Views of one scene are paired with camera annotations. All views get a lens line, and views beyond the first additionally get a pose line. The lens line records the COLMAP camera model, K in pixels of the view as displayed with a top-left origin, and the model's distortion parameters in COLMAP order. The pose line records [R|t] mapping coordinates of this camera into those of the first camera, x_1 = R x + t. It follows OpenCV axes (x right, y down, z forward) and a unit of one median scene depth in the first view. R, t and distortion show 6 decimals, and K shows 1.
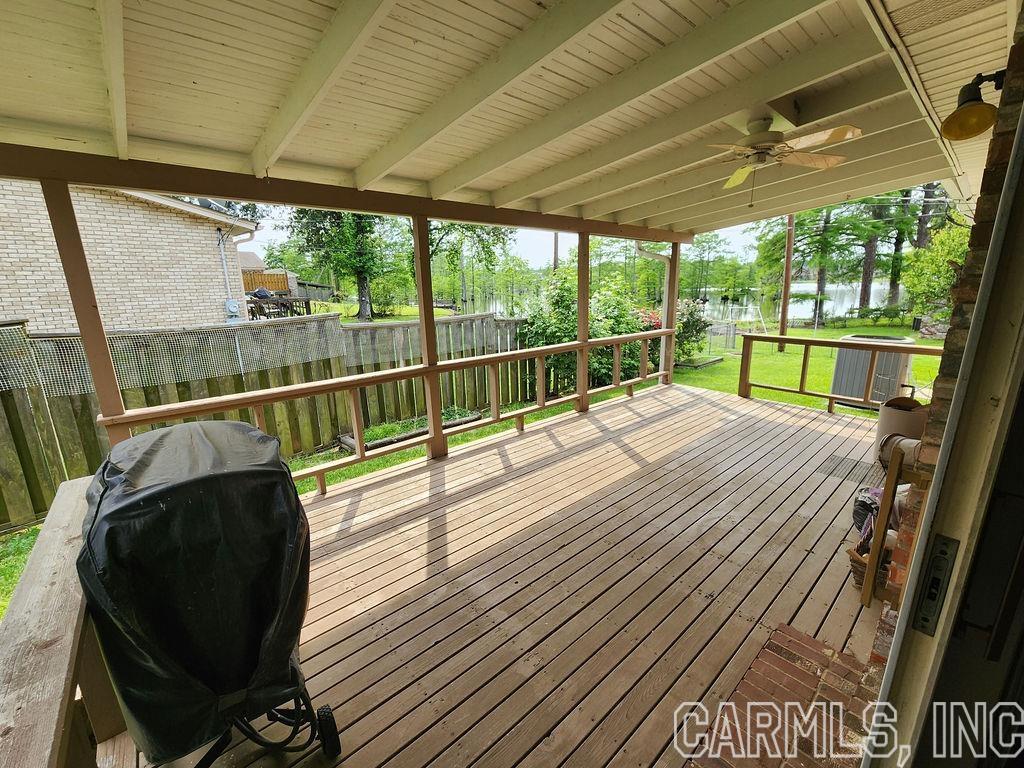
lens RADIAL K [[424.4, 0, 510.5], [0, 424.4, 381.3], [0, 0, 1]] dist [-0.001471, -0.000766]
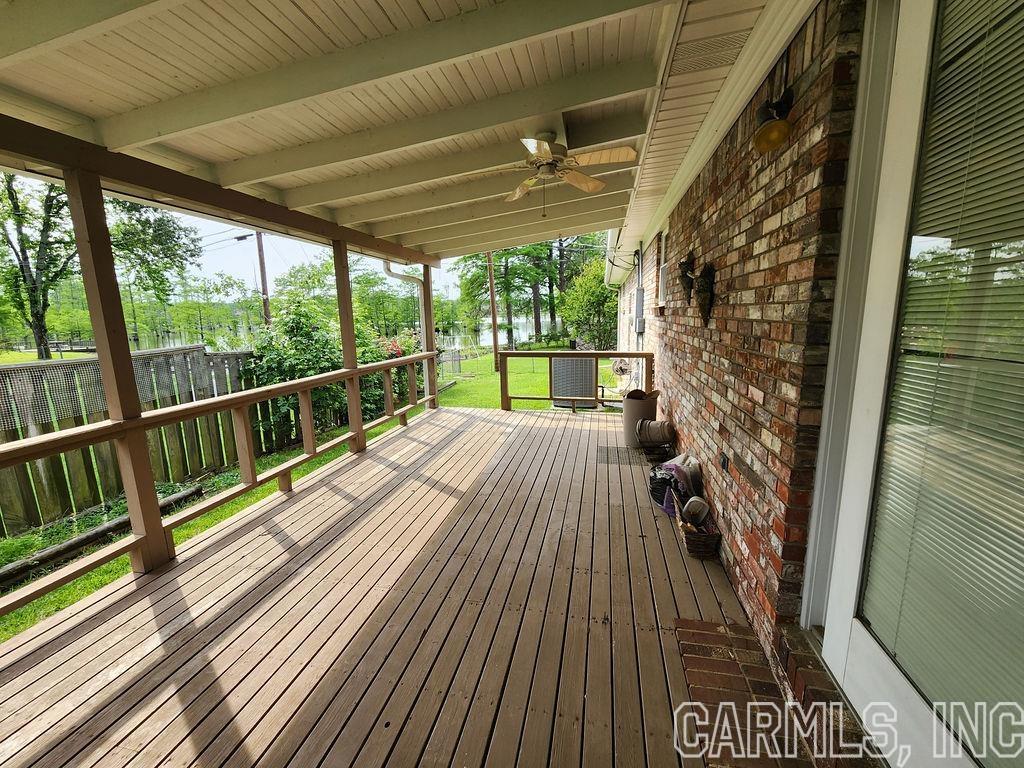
lens RADIAL K [[424.4, 0, 510.5], [0, 424.4, 381.3], [0, 0, 1]] dist [-0.001471, -0.000766]
pose [[0.803437, -0.091854, 0.588262, -0.073097], [0.137996, 0.989852, -0.033912, 0.003102], [-0.579177, 0.108424, 0.807959, 0.139555]]
